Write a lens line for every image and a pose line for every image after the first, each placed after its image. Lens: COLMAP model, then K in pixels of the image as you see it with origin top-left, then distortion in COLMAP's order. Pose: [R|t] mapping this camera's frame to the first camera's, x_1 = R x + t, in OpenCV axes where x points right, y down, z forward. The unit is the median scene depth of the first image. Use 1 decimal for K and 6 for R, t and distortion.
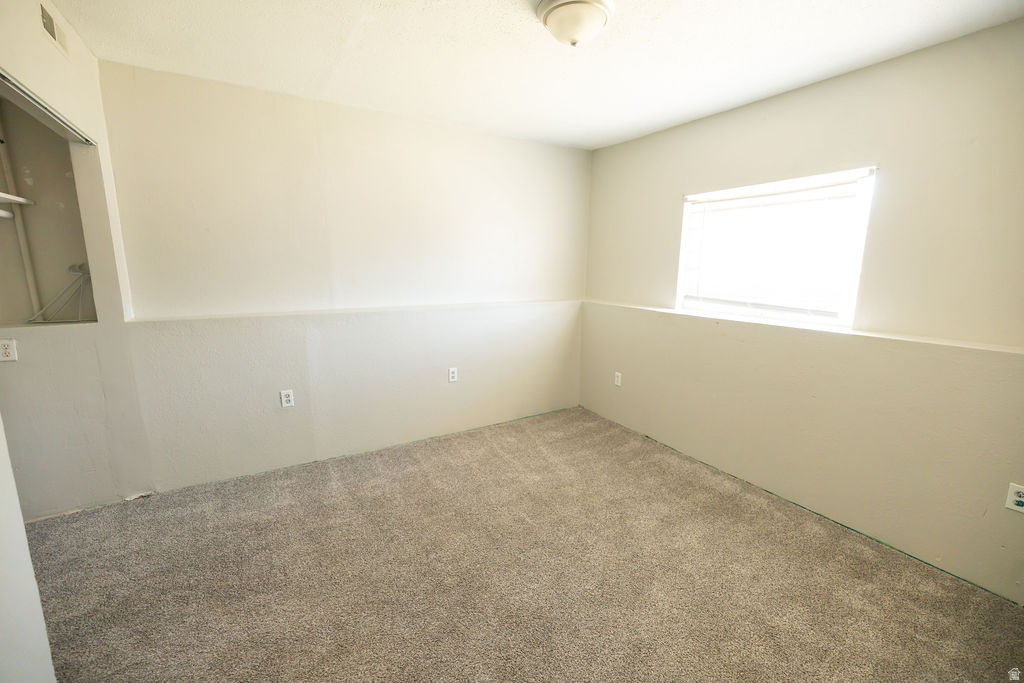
lens RADIAL K [[431.5, 0, 514.2], [0, 431.5, 342.8], [0, 0, 1]] dist [-0.000584, 0.000630]
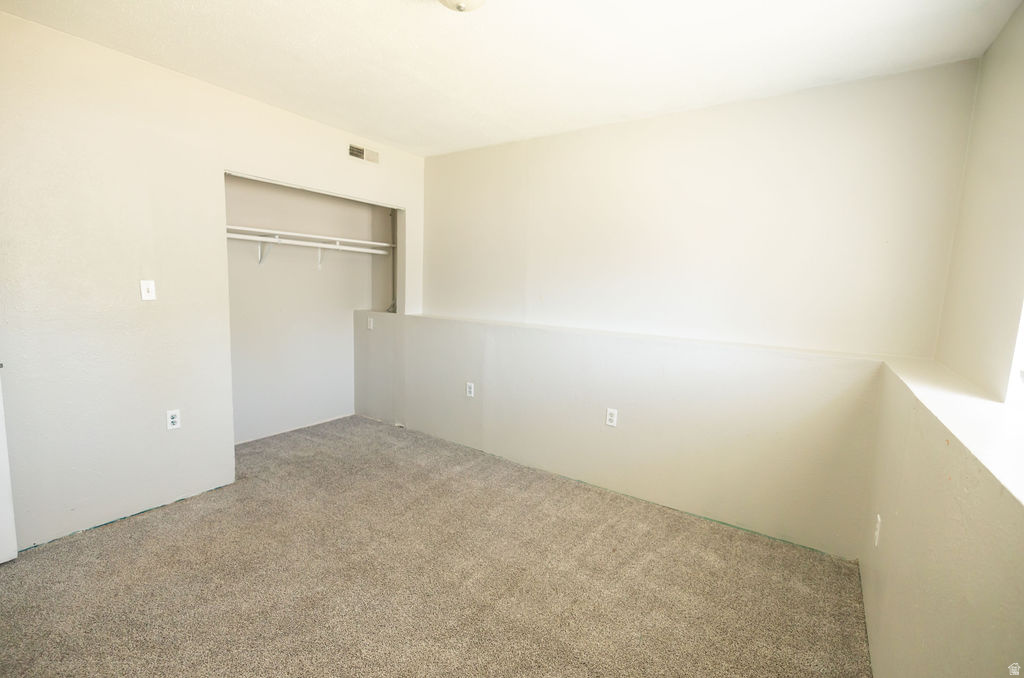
lens RADIAL K [[465.8, 0, 508.5], [0, 465.8, 339.0], [0, 0, 1]] dist [0.003395, 0.000160]
pose [[0.398506, 0.108848, -0.910684, 0.697559], [-0.202206, 0.978928, 0.028522, -0.070381], [0.894598, 0.172779, 0.412118, 0.524523]]
